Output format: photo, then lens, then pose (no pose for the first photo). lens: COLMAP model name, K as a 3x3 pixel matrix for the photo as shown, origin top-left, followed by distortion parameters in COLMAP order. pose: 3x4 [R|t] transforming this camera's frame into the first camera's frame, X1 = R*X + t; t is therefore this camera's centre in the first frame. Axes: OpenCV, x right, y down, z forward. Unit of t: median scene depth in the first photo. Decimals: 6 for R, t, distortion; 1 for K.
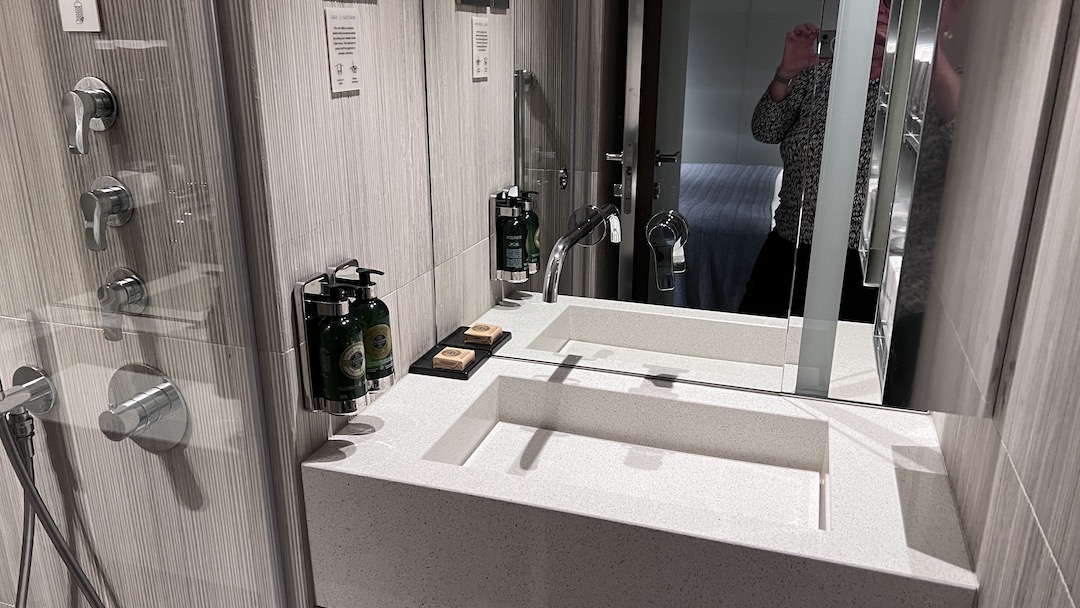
lens RADIAL K [[804.0, 0, 550.2], [0, 804.0, 313.1], [0, 0, 1]] dist [0.024421, -0.038419]
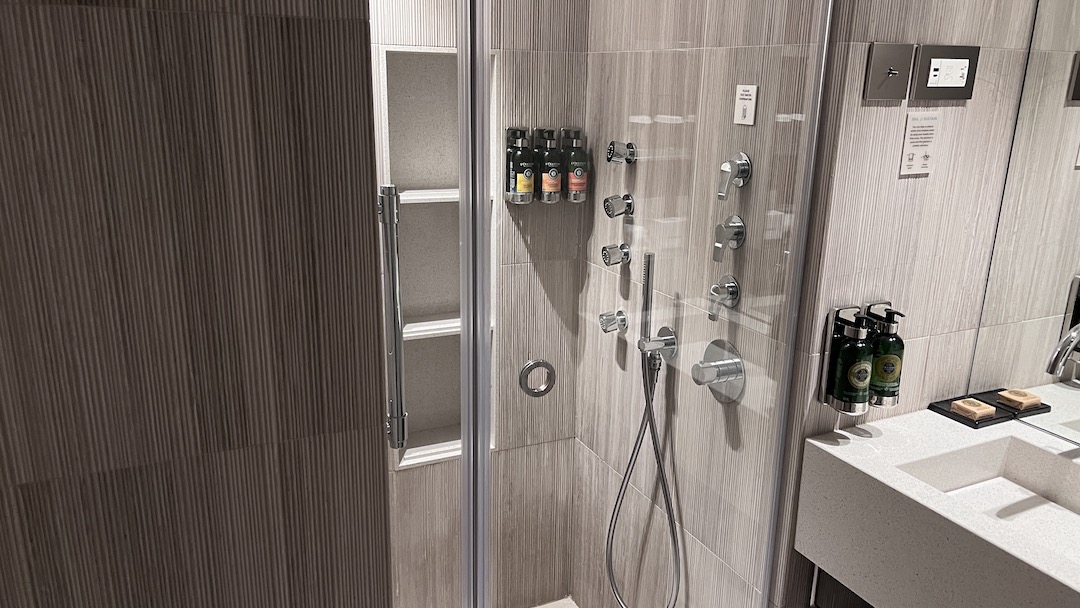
lens RADIAL K [[804.0, 0, 537.5], [0, 804.0, 308.0], [0, 0, 1]] dist [0.024421, -0.038419]
pose [[0.676094, 0.205235, -0.707655, 0.291378], [-0.245408, 0.968310, 0.046368, 0.020698], [0.694746, 0.142315, 0.705035, -0.293956]]
